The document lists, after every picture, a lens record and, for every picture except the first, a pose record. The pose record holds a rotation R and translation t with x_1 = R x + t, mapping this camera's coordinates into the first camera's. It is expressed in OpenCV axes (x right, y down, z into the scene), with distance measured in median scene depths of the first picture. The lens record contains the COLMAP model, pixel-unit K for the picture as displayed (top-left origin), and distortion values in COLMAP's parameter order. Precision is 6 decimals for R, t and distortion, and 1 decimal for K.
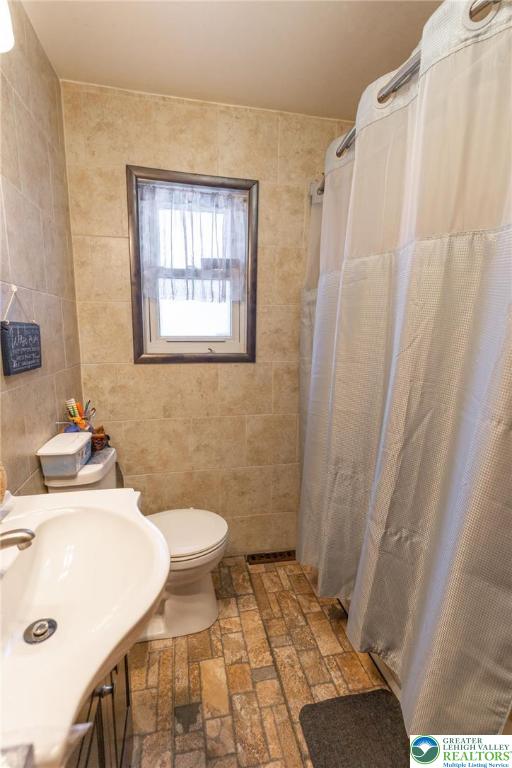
lens RADIAL K [[343.3, 0, 252.7], [0, 343.3, 394.0], [0, 0, 1]] dist [-0.000001, 0.000561]
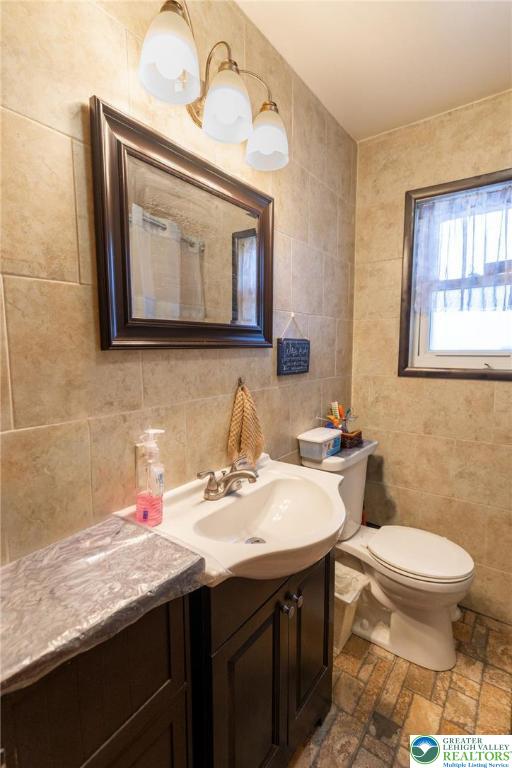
lens RADIAL K [[343.3, 0, 252.7], [0, 343.3, 394.0], [0, 0, 1]] dist [-0.000001, 0.000561]
pose [[0.676024, 0.088965, -0.731490, 0.141905], [-0.123312, 0.992345, 0.006729, 0.014065], [0.726489, 0.085652, 0.681819, -0.028034]]
